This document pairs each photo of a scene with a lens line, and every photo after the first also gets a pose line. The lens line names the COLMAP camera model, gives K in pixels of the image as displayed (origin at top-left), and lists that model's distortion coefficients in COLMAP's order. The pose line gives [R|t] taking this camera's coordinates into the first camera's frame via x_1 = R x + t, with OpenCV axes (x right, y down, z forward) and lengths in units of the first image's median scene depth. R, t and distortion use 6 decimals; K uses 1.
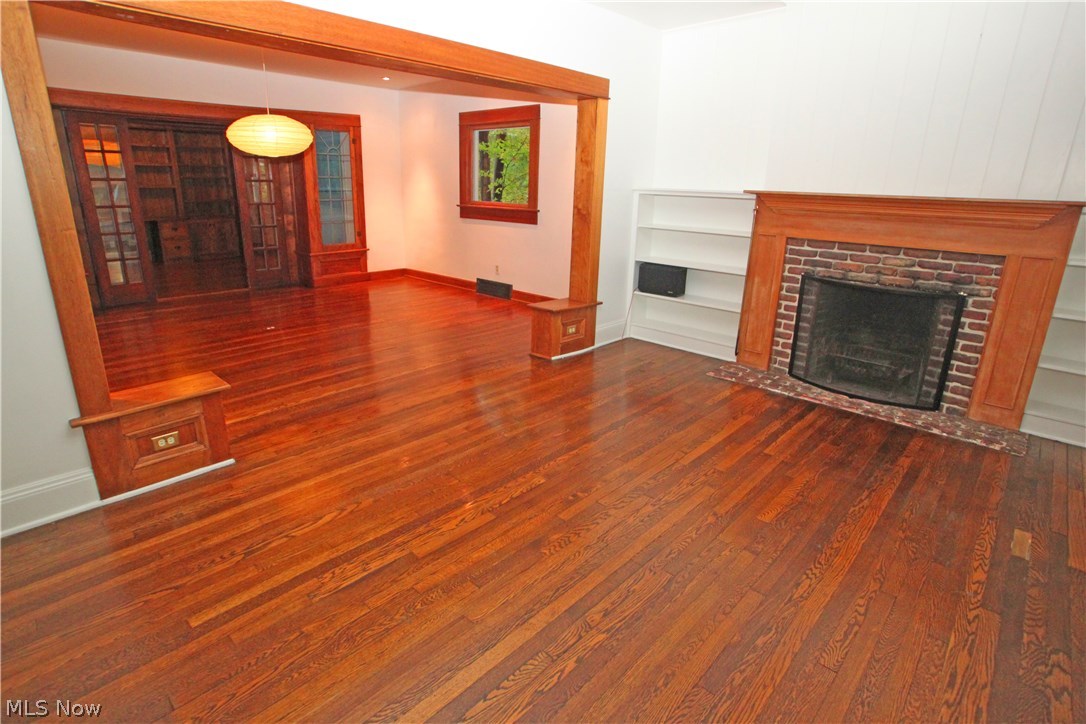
lens RADIAL K [[546.2, 0, 537.5], [0, 546.2, 361.0], [0, 0, 1]] dist [-0.026770, 0.005665]
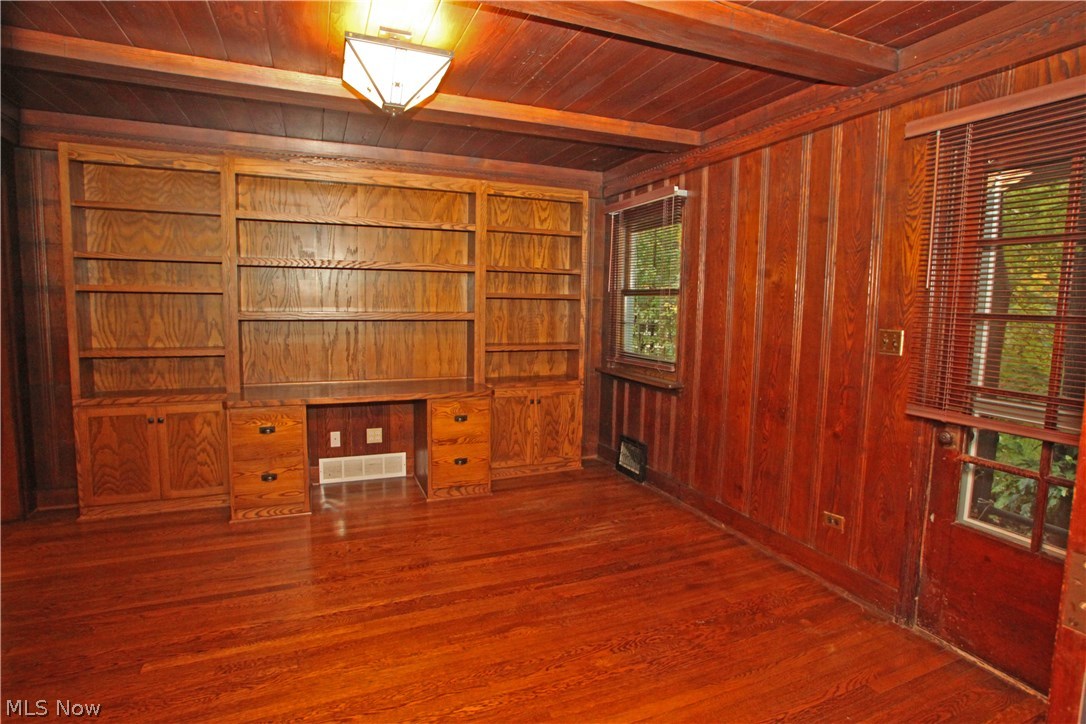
lens RADIAL K [[546.2, 0, 540.6], [0, 546.2, 362.1], [0, 0, 1]] dist [-0.045228, 0.007321]
pose [[0.915027, 0.030867, -0.402211, -1.215228], [-0.114256, 0.976070, -0.185024, -0.578293], [0.386874, 0.215257, 0.896656, 1.730282]]
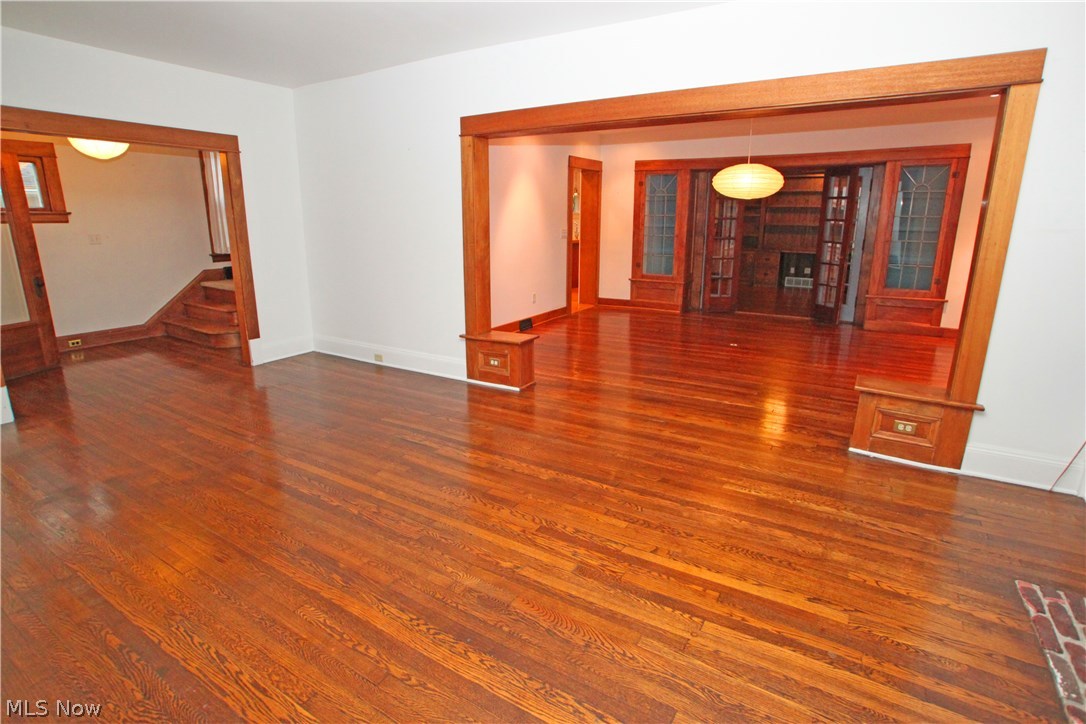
lens RADIAL K [[546.2, 0, 545.6], [0, 546.2, 361.2], [0, 0, 1]] dist [-0.045228, 0.007321]
pose [[0.198918, 0.225579, -0.953701, 0.854639], [-0.294016, 0.942057, 0.161500, -0.157459], [0.934872, 0.248278, 0.253716, 0.548591]]
